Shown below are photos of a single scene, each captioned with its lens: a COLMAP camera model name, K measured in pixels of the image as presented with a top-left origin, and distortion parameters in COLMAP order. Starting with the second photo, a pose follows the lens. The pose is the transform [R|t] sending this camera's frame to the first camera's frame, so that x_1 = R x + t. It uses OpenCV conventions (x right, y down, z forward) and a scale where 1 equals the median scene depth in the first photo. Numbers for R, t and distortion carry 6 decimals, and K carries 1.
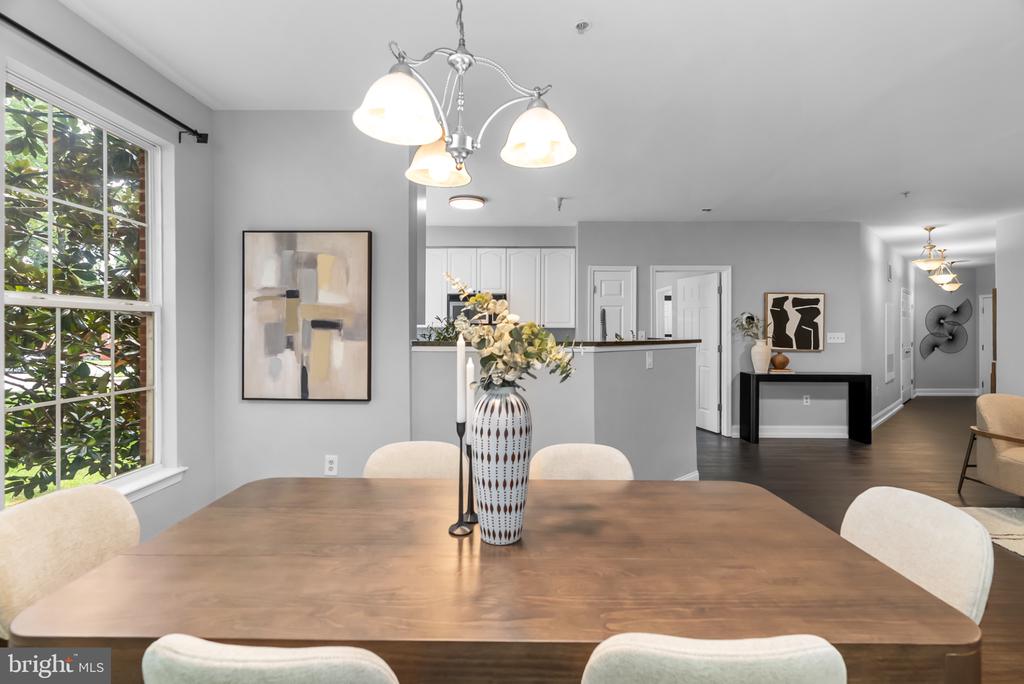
lens RADIAL K [[470.5, 0, 513.9], [0, 470.5, 327.7], [0, 0, 1]] dist [-0.008060, 0.002977]
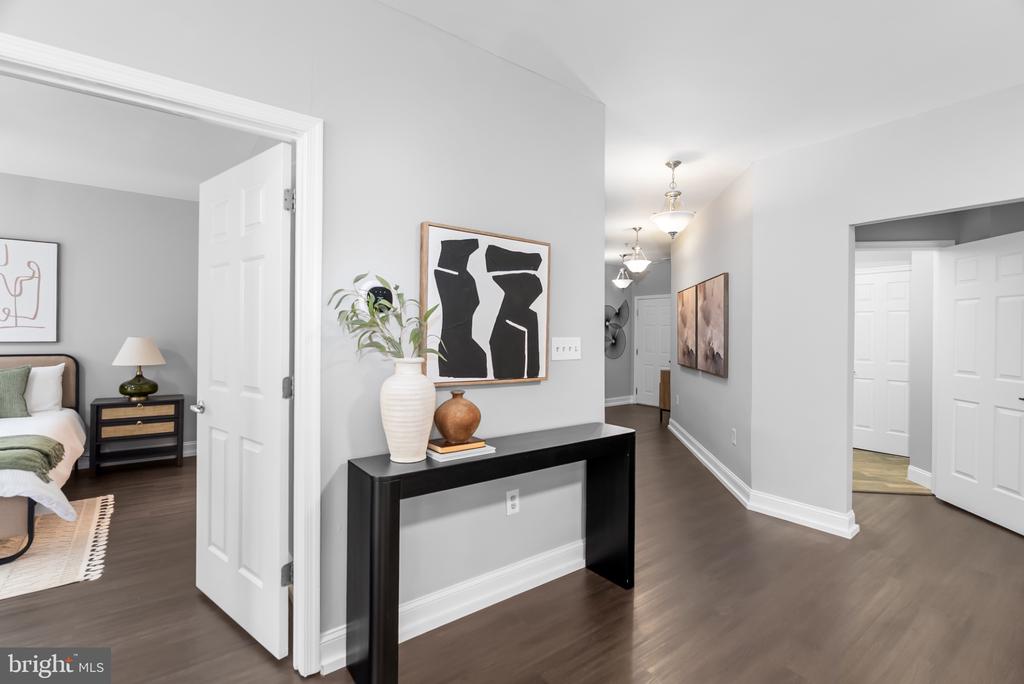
lens RADIAL K [[470.5, 0, 511.7], [0, 470.5, 333.7], [0, 0, 1]] dist [-0.008060, 0.002977]
pose [[0.790737, 0.004813, 0.612137, 0.375699], [-0.009554, 0.999944, 0.004478, 0.006085], [-0.612081, -0.009389, 0.790739, 0.684382]]
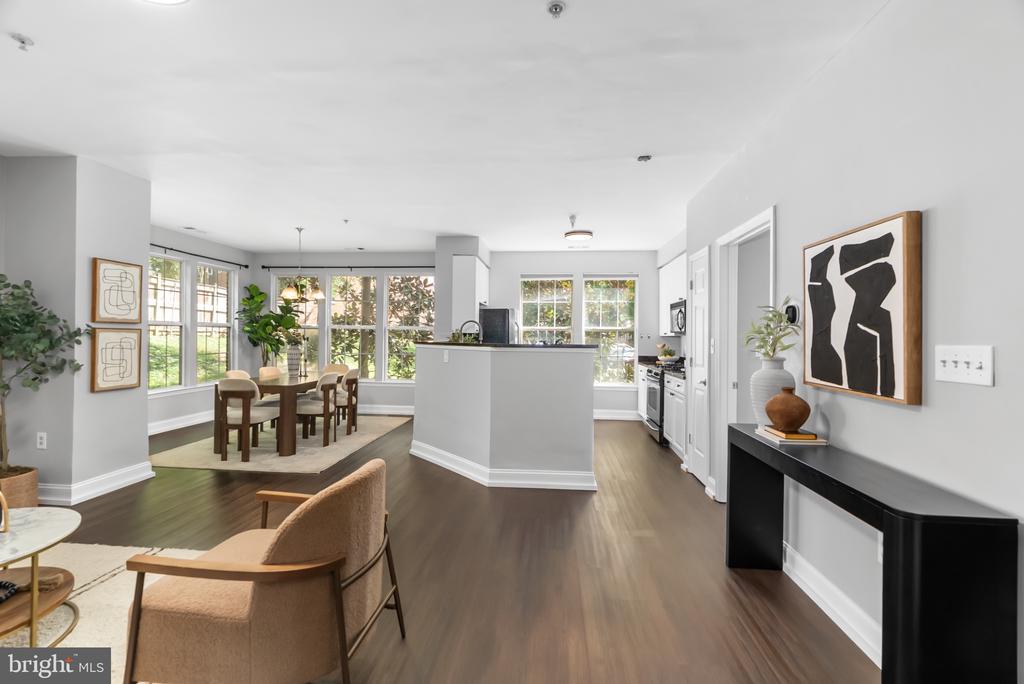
lens RADIAL K [[470.5, 0, 522.2], [0, 470.5, 333.2], [0, 0, 1]] dist [-0.008060, 0.002977]
pose [[-0.057652, -0.013196, -0.998250, 0.973262], [-0.008252, 0.999885, -0.012741, 0.009832], [0.998303, 0.007503, -0.057754, 0.772780]]
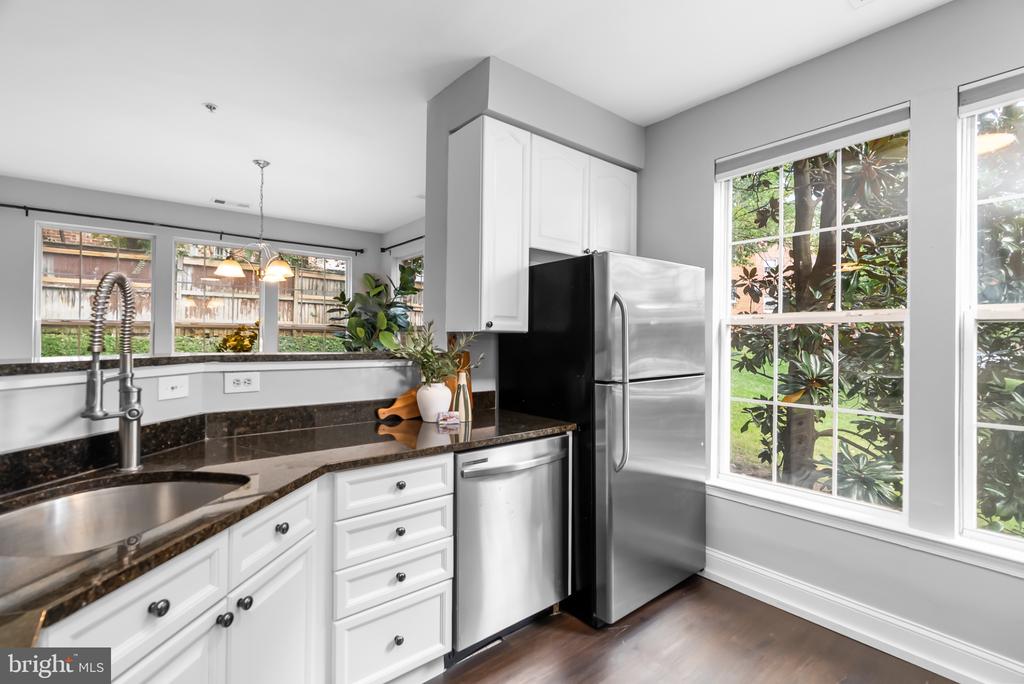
lens RADIAL K [[470.5, 0, 512.7], [0, 470.5, 339.7], [0, 0, 1]] dist [-0.008060, 0.002977]
pose [[-0.768483, -0.012486, -0.639748, 0.128587], [-0.011676, 0.999917, -0.005490, 0.005551], [0.639763, 0.003251, -0.768565, 0.912760]]
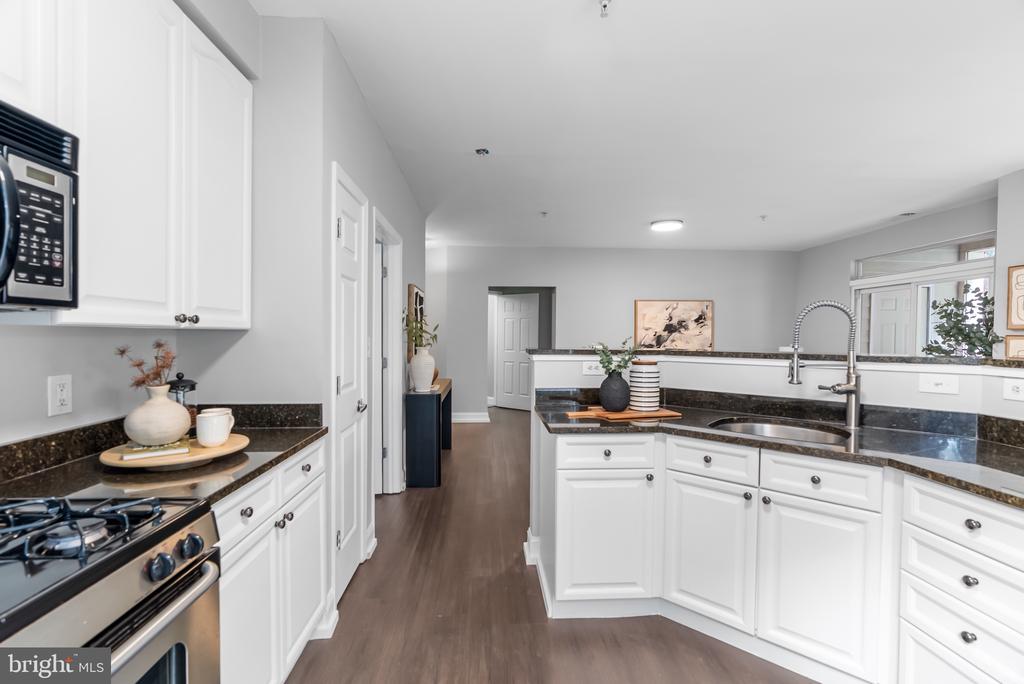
lens RADIAL K [[470.5, 0, 509.3], [0, 470.5, 340.4], [0, 0, 1]] dist [-0.008060, 0.002977]
pose [[-0.069623, -0.016484, 0.997437, -0.207888], [-0.007928, 0.999841, 0.015971, 0.001332], [-0.997542, -0.006795, -0.069742, 0.893146]]
